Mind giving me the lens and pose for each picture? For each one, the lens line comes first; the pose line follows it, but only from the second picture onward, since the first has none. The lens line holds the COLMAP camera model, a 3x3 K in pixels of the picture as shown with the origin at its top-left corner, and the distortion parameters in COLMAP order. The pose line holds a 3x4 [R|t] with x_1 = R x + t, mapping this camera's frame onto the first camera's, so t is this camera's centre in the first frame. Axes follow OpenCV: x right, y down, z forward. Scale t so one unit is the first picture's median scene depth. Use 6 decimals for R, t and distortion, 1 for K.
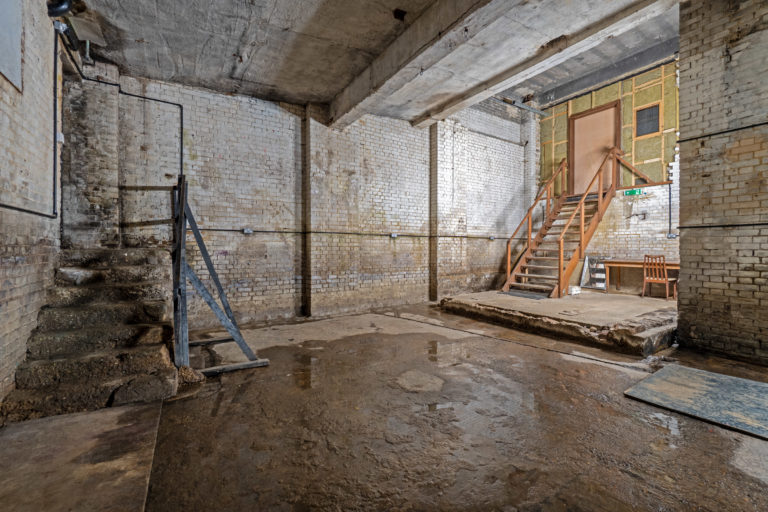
lens RADIAL K [[333.6, 0, 386.7], [0, 333.6, 251.0], [0, 0, 1]] dist [-0.004509, 0.000879]
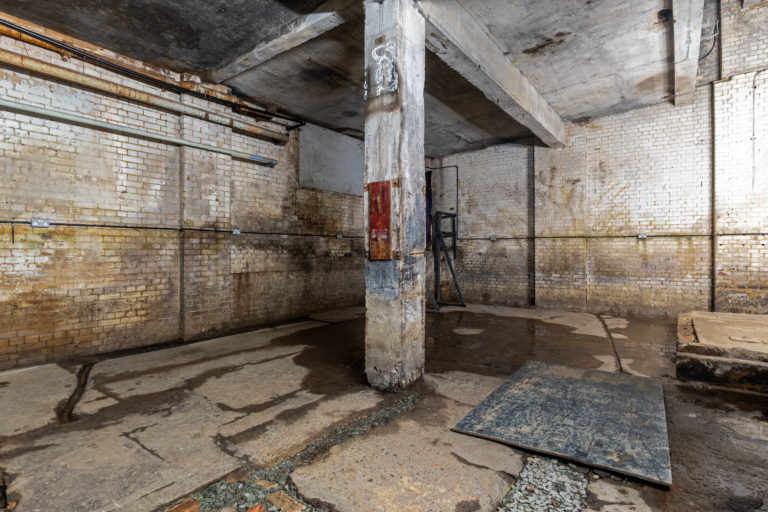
lens RADIAL K [[391.7, 0, 383.2], [0, 391.7, 250.5], [0, 0, 1]] dist [-0.005173, 0.001564]
pose [[0.354800, -0.000090, -0.934942, 1.001792], [-0.008250, 0.999961, -0.003227, 0.000695], [0.934906, 0.008858, 0.354785, -0.046301]]
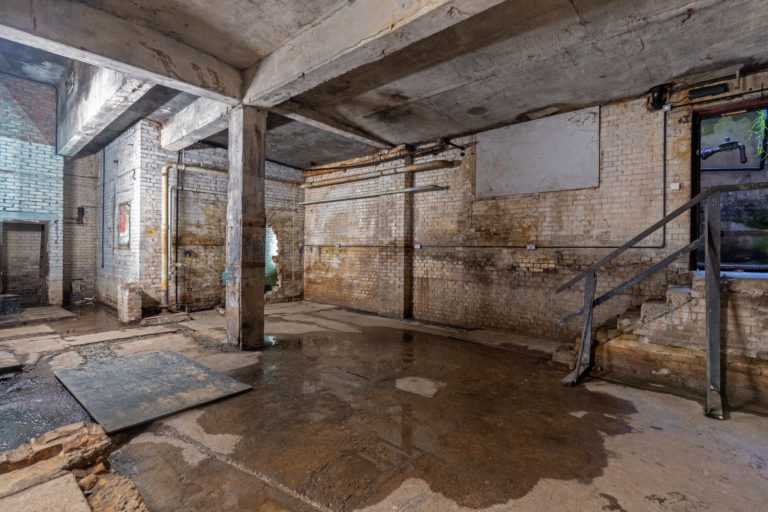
lens RADIAL K [[357.2, 0, 386.0], [0, 357.2, 251.2], [0, 0, 1]] dist [-0.009284, 0.002749]
pose [[-0.957000, -0.011366, -0.289865, 0.320725], [-0.015509, 0.999808, 0.012002, -0.048760], [0.289673, 0.015981, -0.956992, 1.220584]]
